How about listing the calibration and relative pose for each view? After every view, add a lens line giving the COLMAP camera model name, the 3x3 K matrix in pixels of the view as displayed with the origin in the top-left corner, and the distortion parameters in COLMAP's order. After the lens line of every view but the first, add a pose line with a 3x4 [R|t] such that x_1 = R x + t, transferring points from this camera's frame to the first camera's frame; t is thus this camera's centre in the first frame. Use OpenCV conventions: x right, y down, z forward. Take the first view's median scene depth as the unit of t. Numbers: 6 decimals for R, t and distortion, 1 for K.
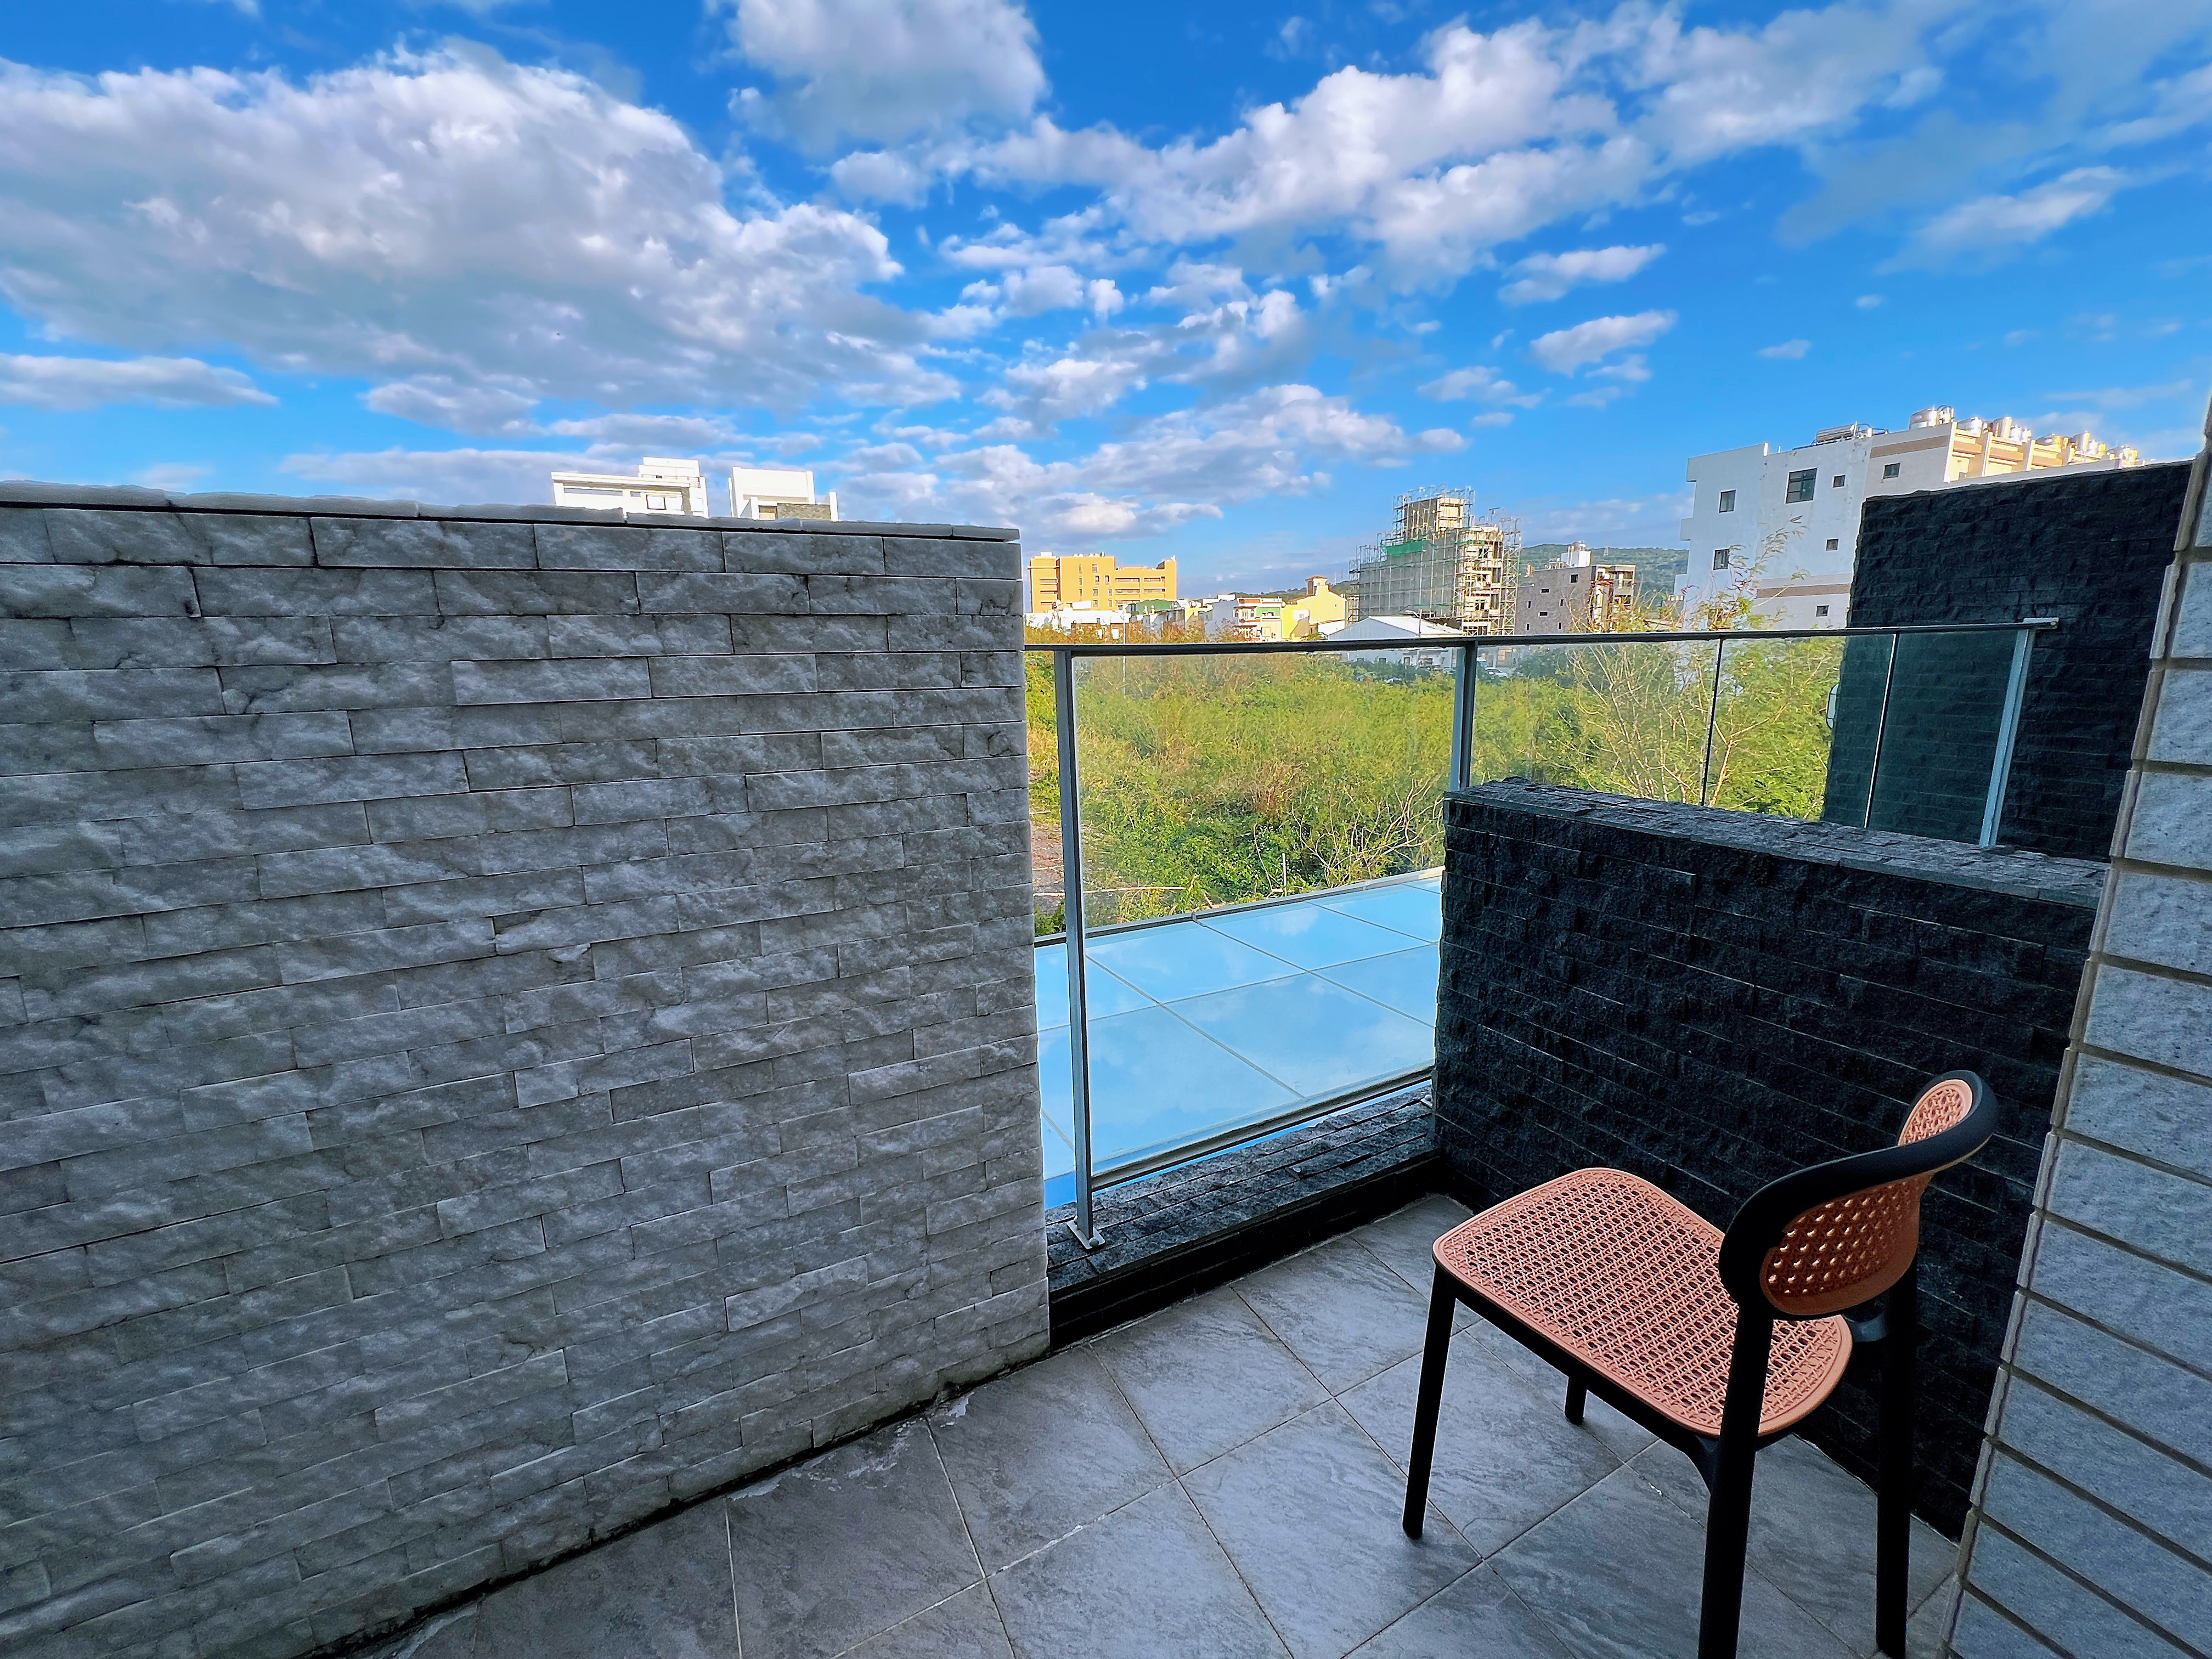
lens RADIAL K [[891.1, 0, 1109.3], [0, 891.1, 838.0], [0, 0, 1]] dist [0.003285, 0.000003]
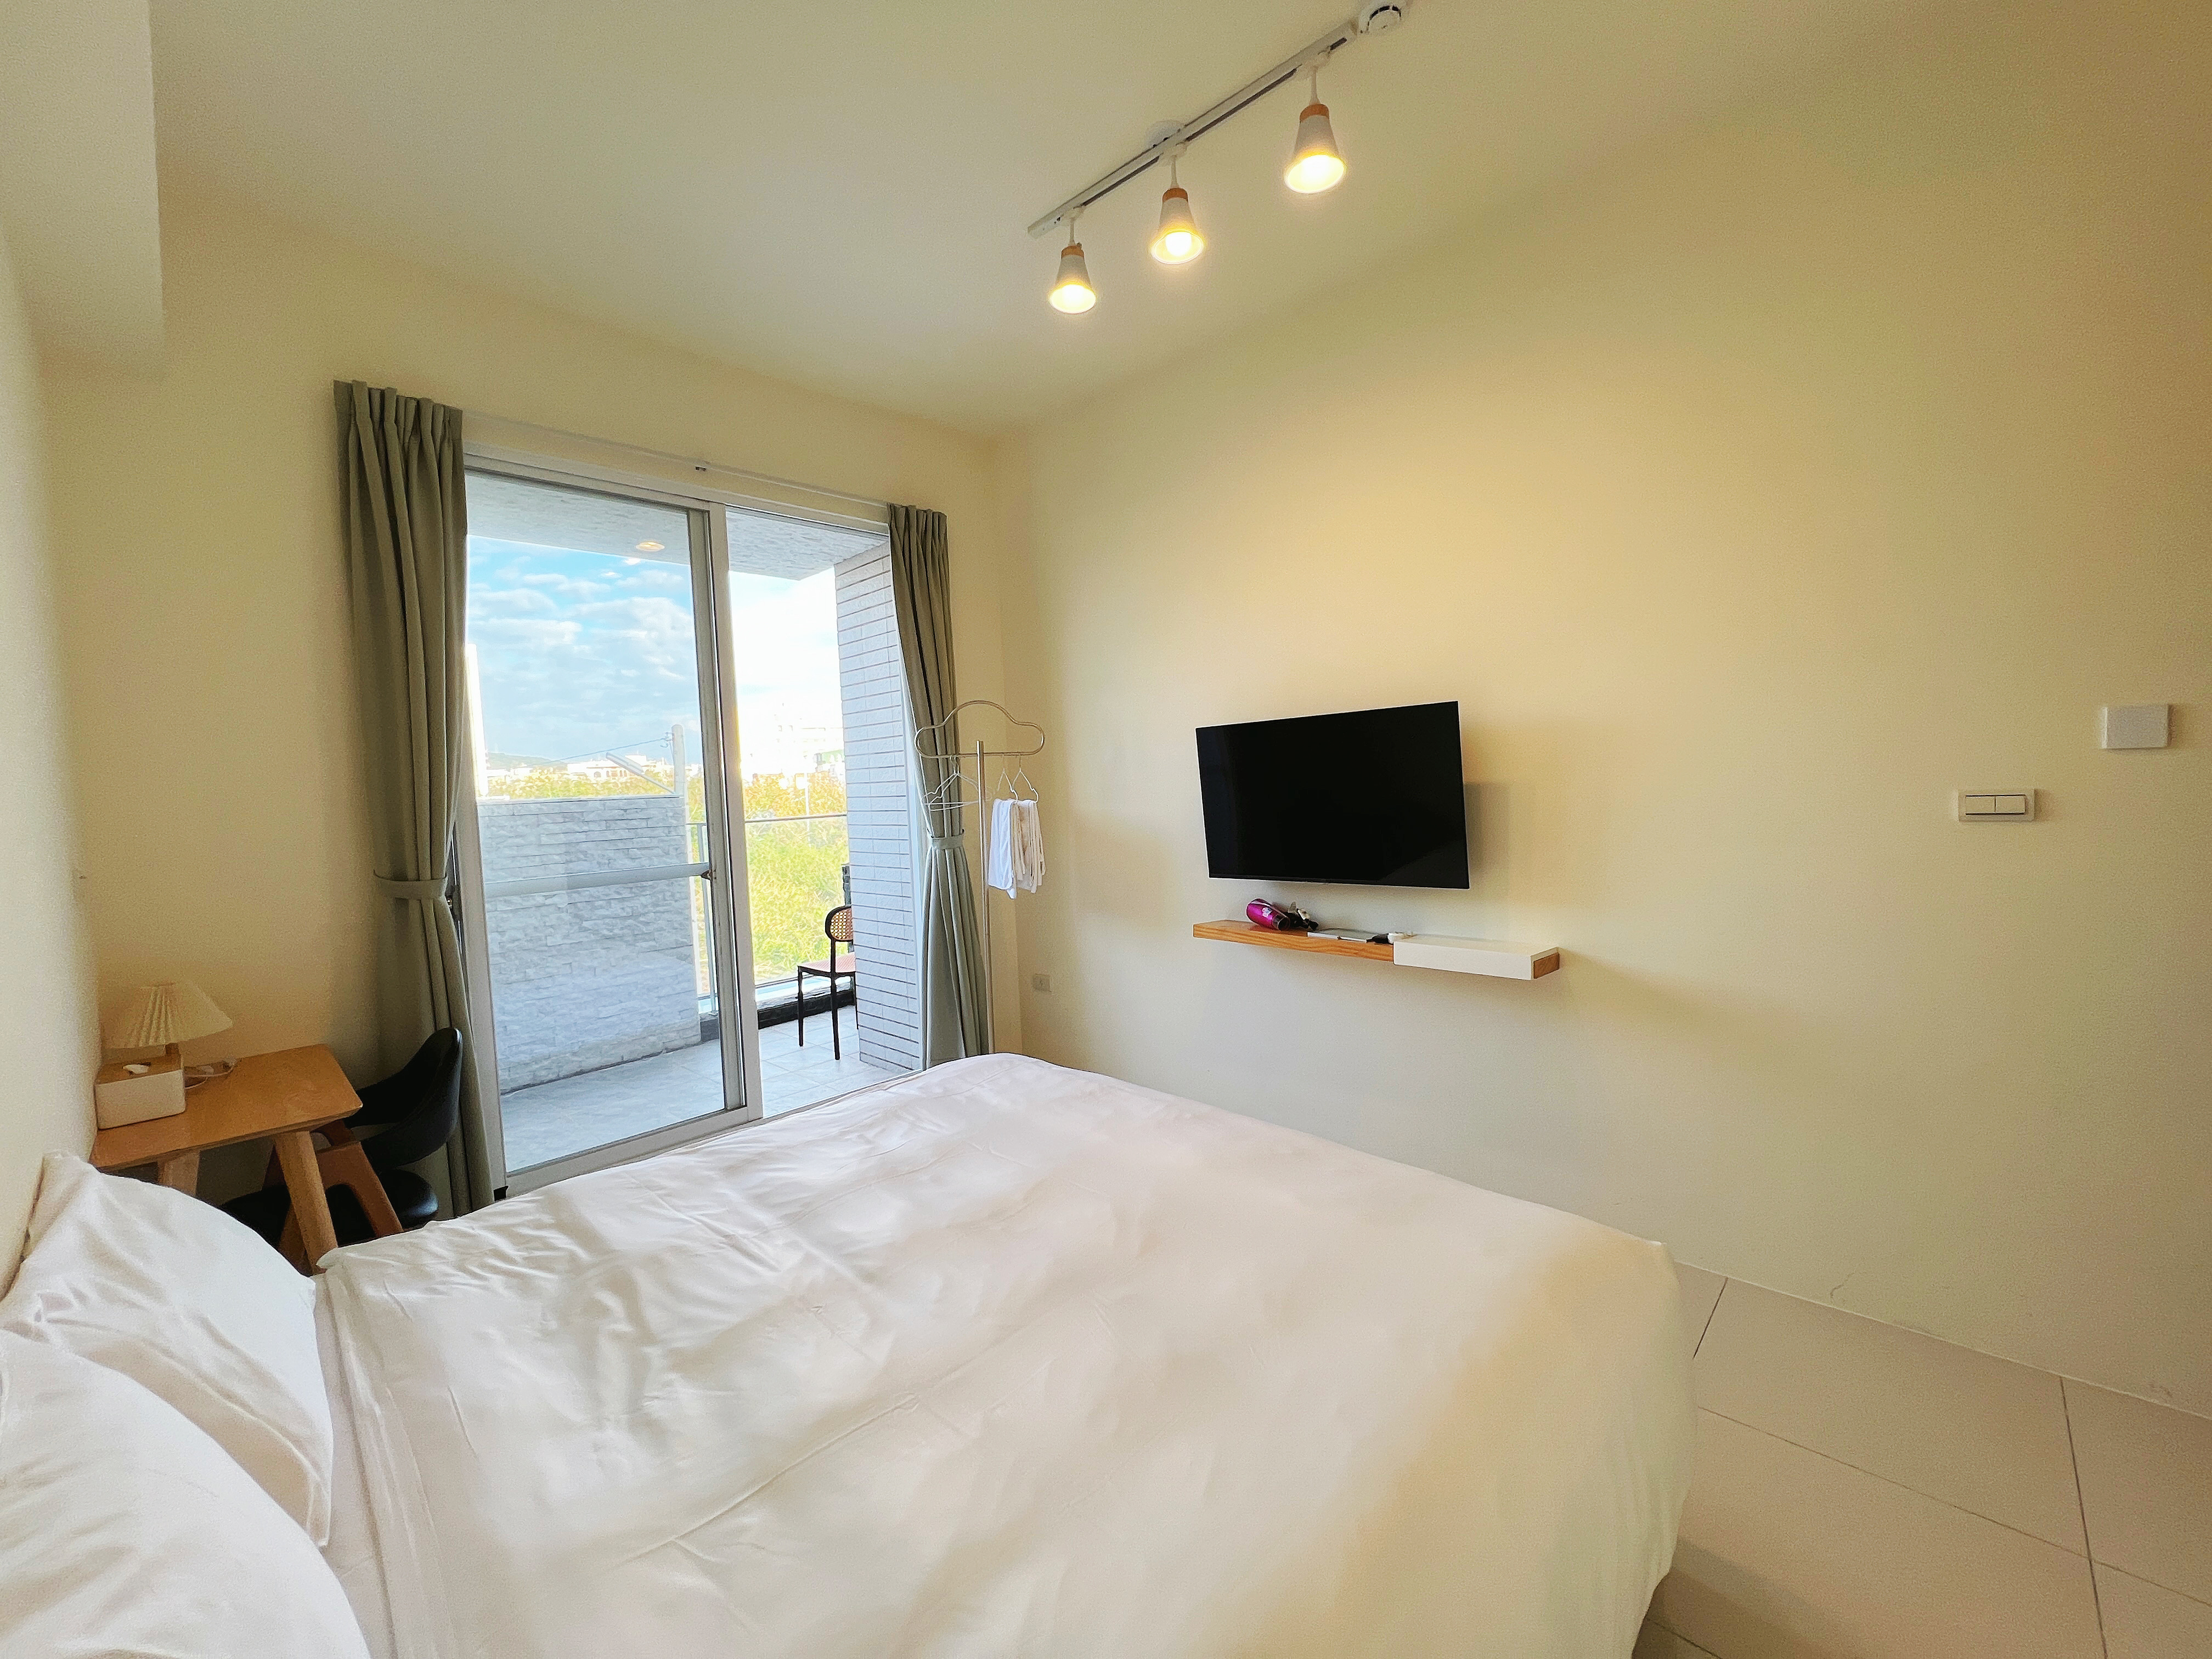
lens RADIAL K [[891.1, 0, 1095.3], [0, 891.1, 830.7], [0, 0, 1]] dist [0.003285, 0.000003]
pose [[0.947933, -0.039028, 0.316069, 0.374521], [0.091511, 0.983988, -0.152950, 0.582083], [-0.305039, 0.173910, 0.936326, -3.257290]]
